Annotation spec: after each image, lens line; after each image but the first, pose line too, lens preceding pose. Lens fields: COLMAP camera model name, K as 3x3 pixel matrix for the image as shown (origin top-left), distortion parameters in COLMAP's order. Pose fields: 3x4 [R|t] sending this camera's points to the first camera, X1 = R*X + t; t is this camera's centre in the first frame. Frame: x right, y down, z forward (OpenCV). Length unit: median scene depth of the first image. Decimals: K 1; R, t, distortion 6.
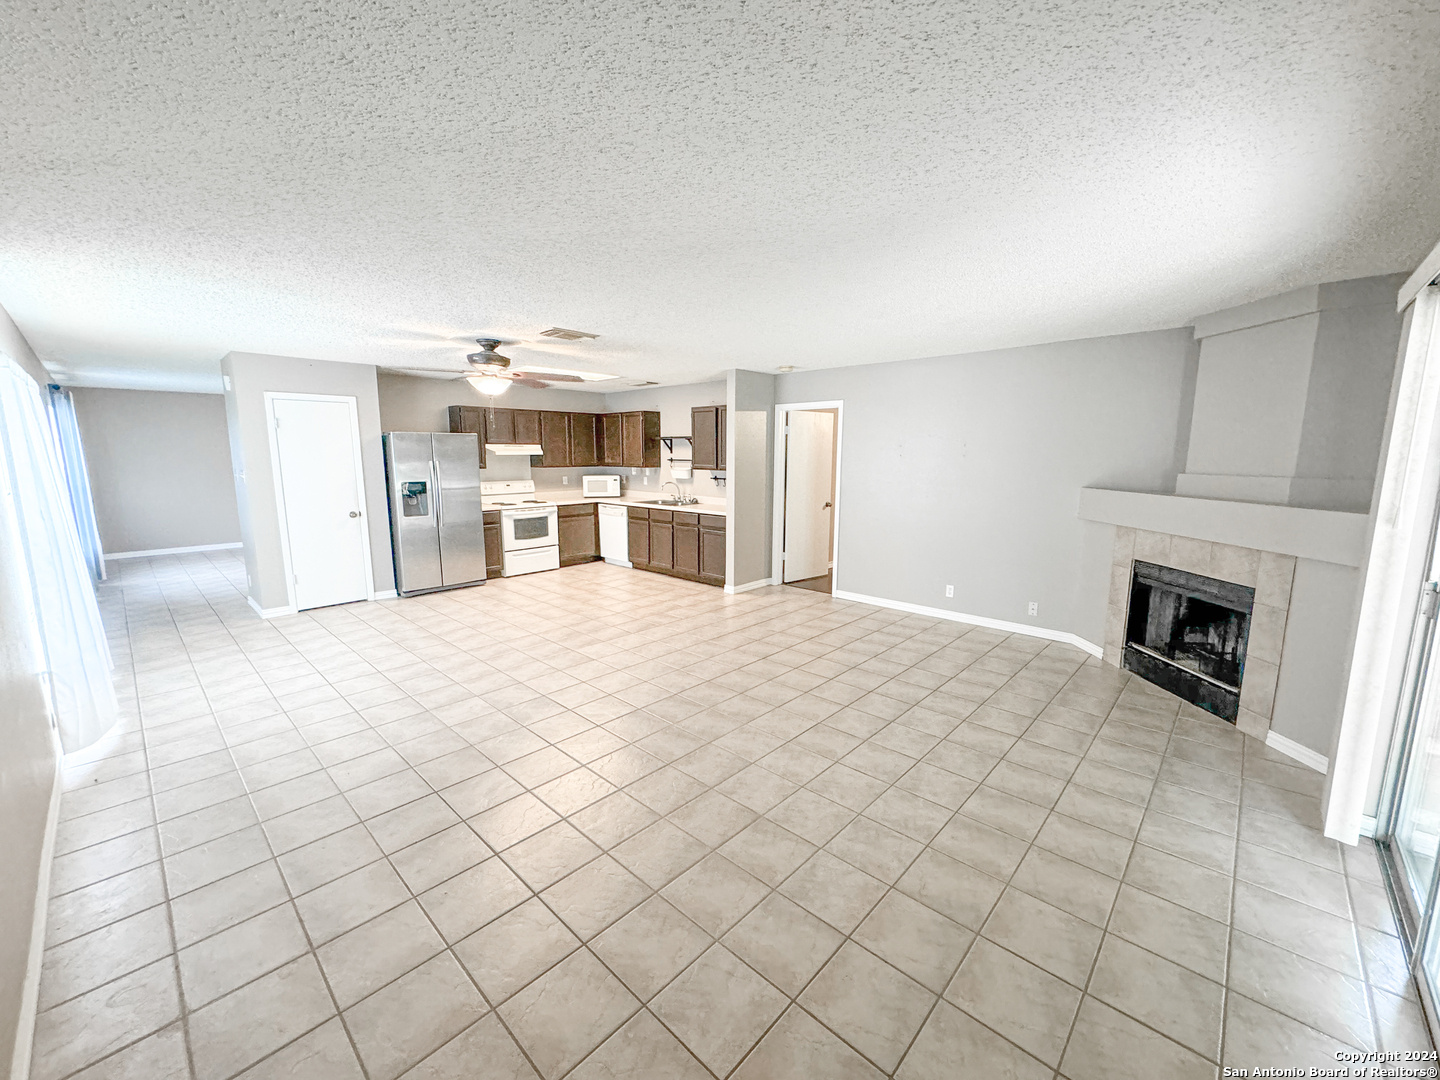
lens RADIAL K [[573.6, 0, 719.0], [0, 573.6, 543.6], [0, 0, 1]] dist [-0.000448, 0.000356]
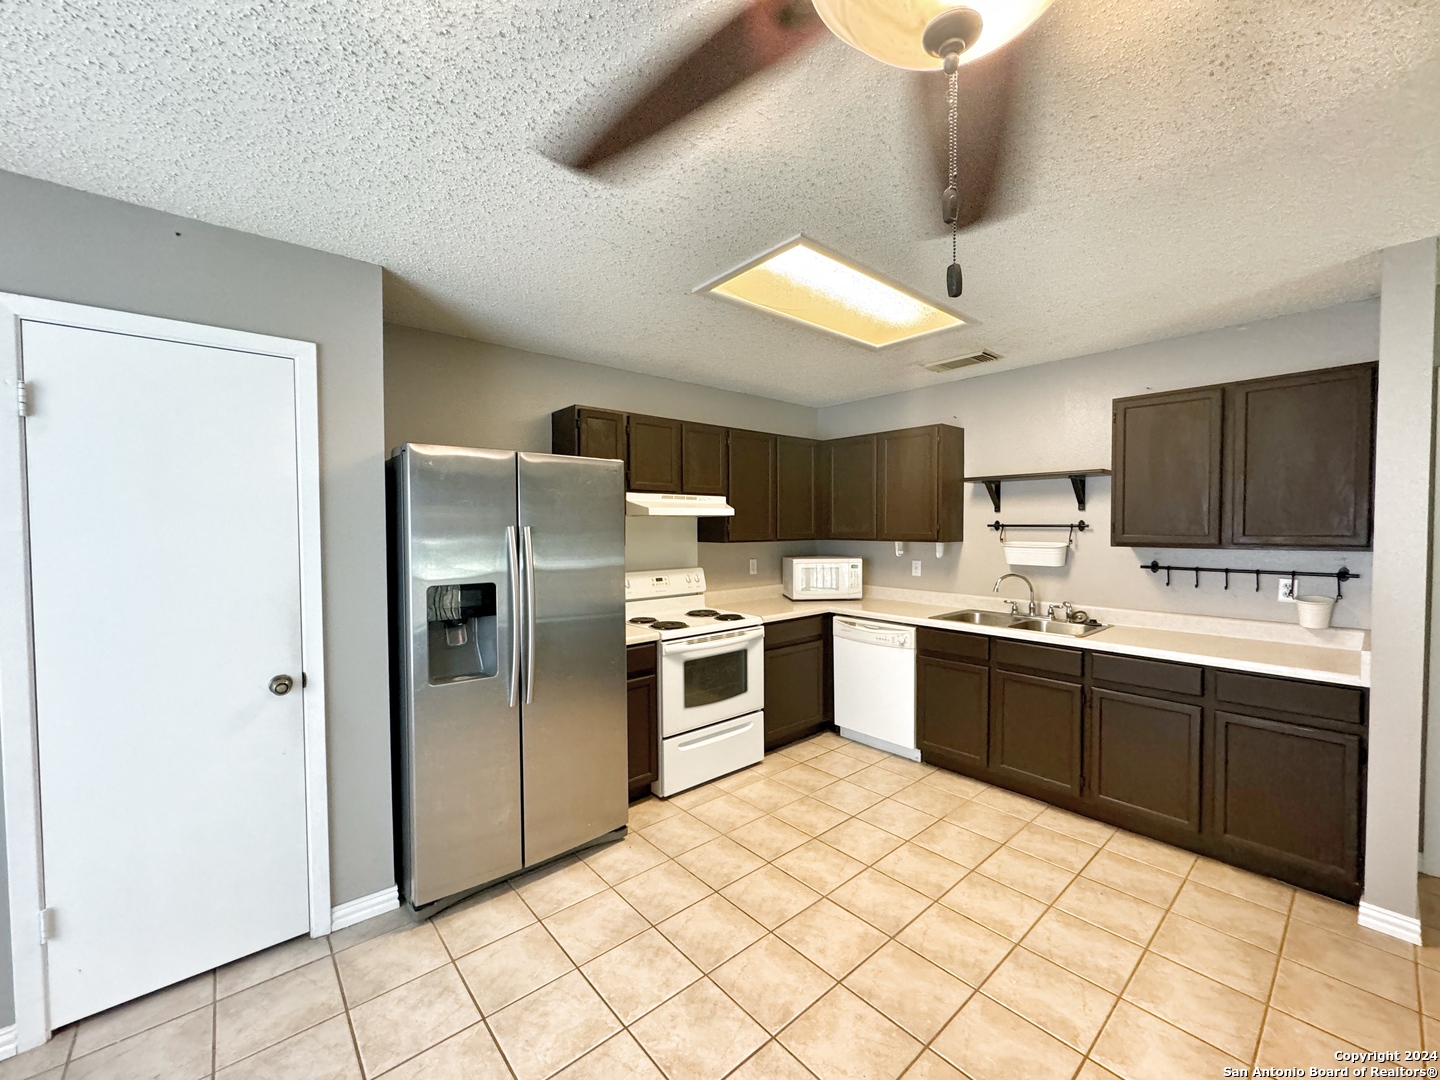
lens RADIAL K [[573.6, 0, 715.8], [0, 573.6, 542.8], [0, 0, 1]] dist [-0.000448, 0.000356]
pose [[0.994386, -0.004922, -0.105700, -0.272614], [-0.008983, 0.991384, -0.130677, -0.070972], [0.105433, 0.130893, 0.985774, 0.533423]]
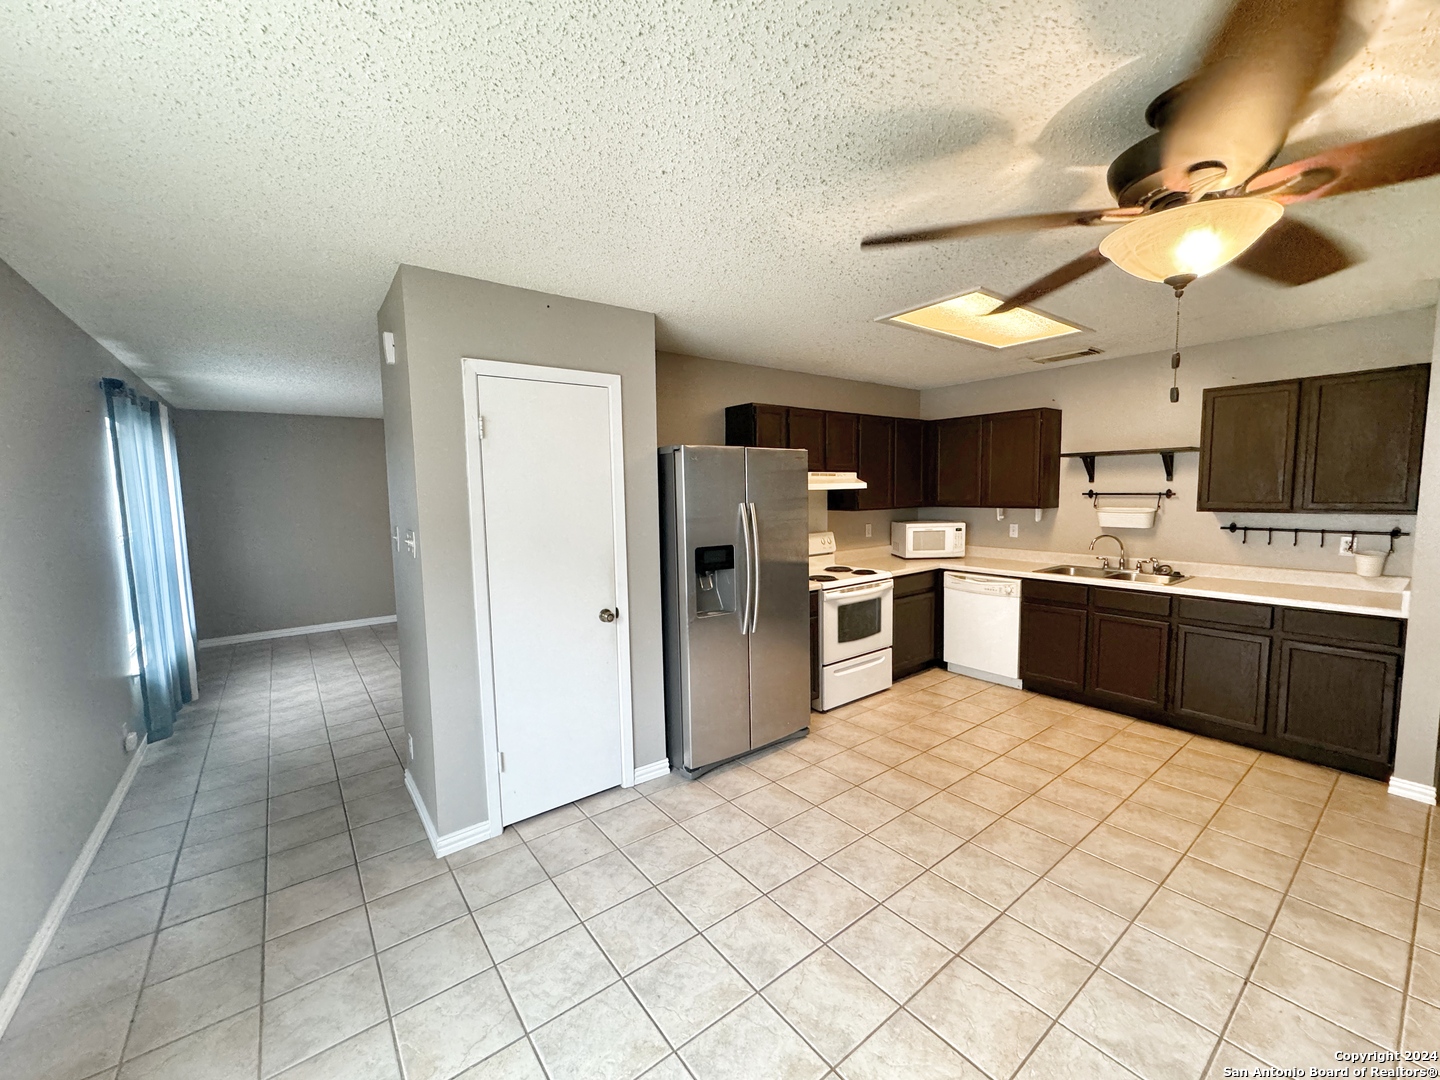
lens RADIAL K [[573.6, 0, 716.0], [0, 573.6, 541.8], [0, 0, 1]] dist [-0.000448, 0.000356]
pose [[0.986524, -0.006518, -0.163490, -0.362737], [-0.004796, 0.997625, -0.068709, -0.062236], [0.163549, 0.068567, 0.984149, 0.414325]]
